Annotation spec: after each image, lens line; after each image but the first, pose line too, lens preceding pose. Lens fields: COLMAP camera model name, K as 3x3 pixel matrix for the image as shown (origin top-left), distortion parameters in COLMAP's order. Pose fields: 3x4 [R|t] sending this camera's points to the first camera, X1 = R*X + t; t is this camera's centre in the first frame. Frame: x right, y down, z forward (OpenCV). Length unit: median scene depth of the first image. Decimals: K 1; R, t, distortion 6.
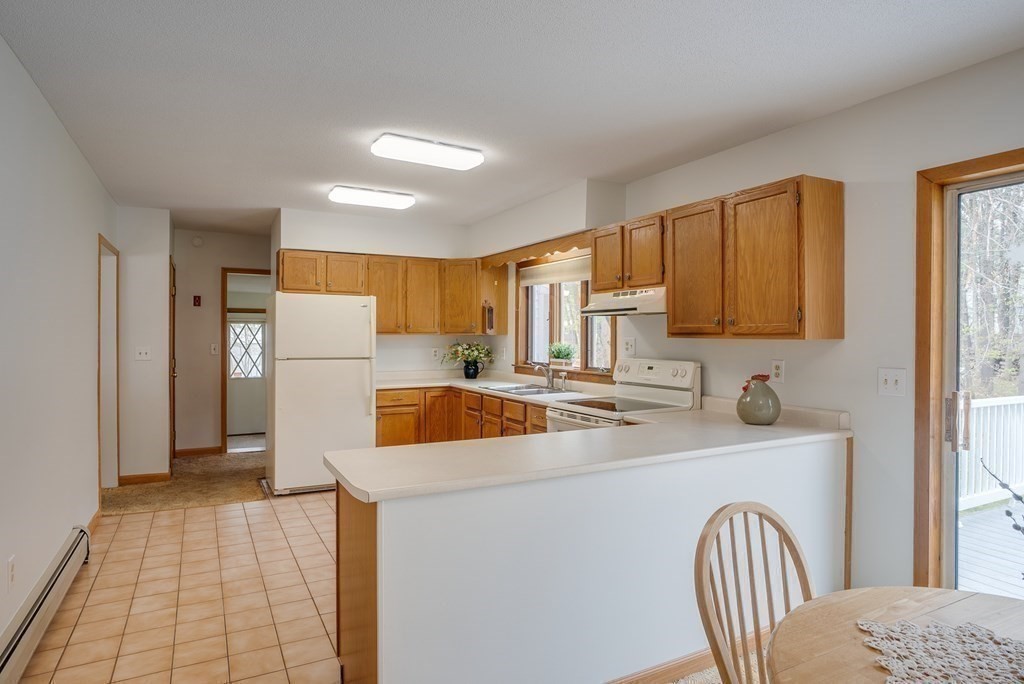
lens RADIAL K [[583.5, 0, 494.9], [0, 583.5, 333.7], [0, 0, 1]] dist [-0.045068, 0.002114]
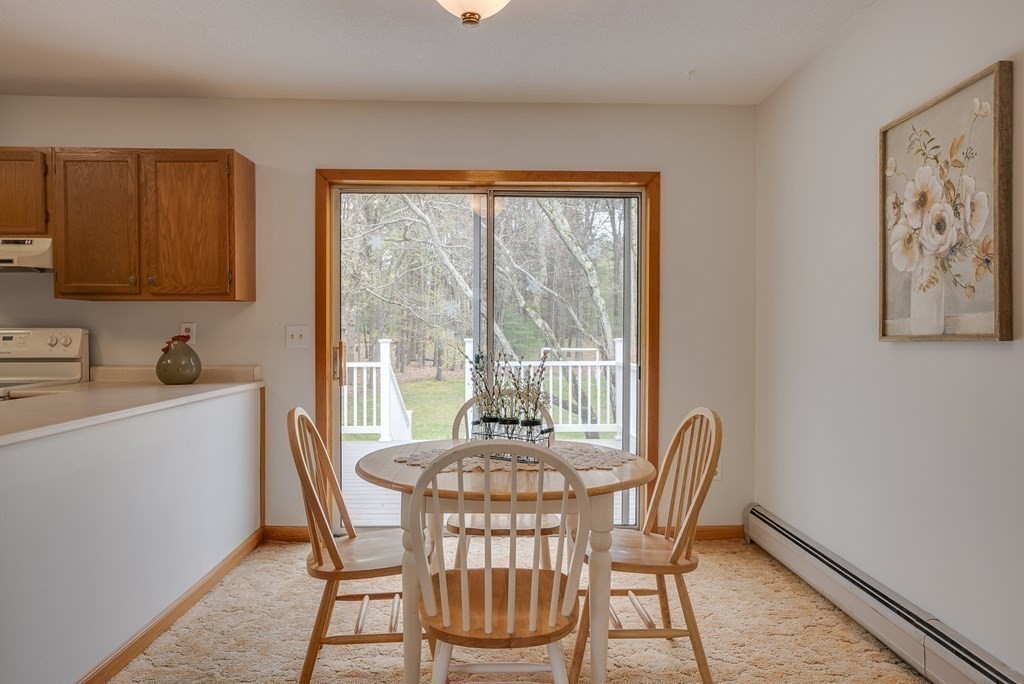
lens RADIAL K [[683.1, 0, 516.4], [0, 683.1, 341.2], [0, 0, 1]] dist [0.021816, 0.002355]
pose [[0.433153, -0.011707, 0.901244, -0.322730], [0.001331, 0.999923, 0.012349, 0.058036], [-0.901319, -0.004149, 0.433135, -0.047276]]
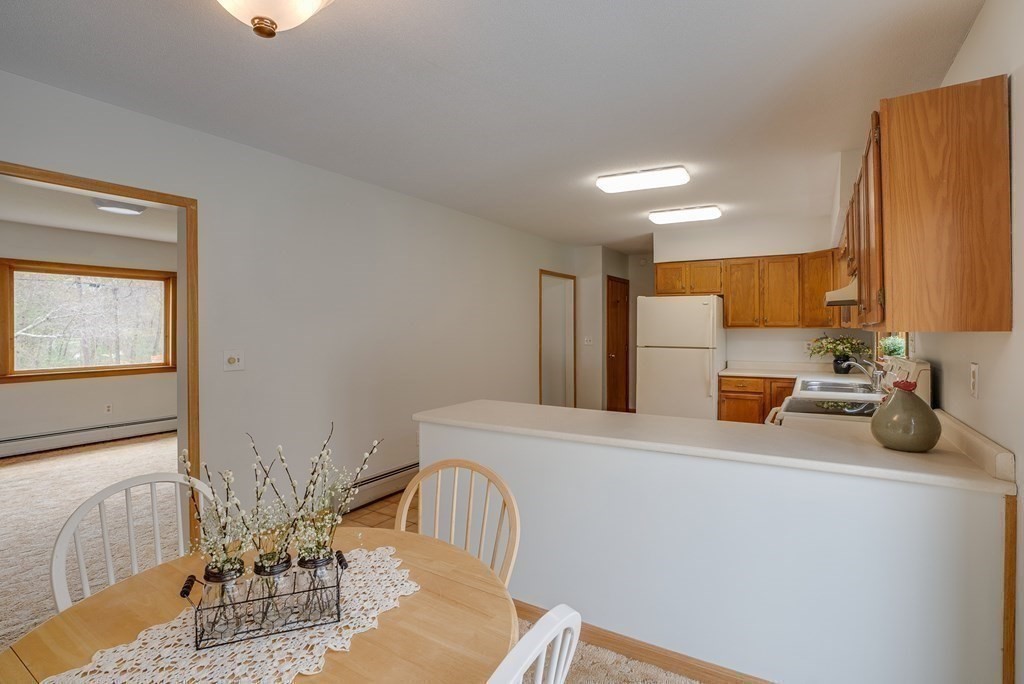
lens RADIAL K [[481.1, 0, 513.6], [0, 481.1, 331.9], [0, 0, 1]] dist [-0.048578, 0.009294]
pose [[0.517328, 0.003125, -0.855782, 0.609107], [0.003089, 0.999980, 0.005520, 0.003907], [0.855782, -0.005499, 0.517308, 0.241175]]
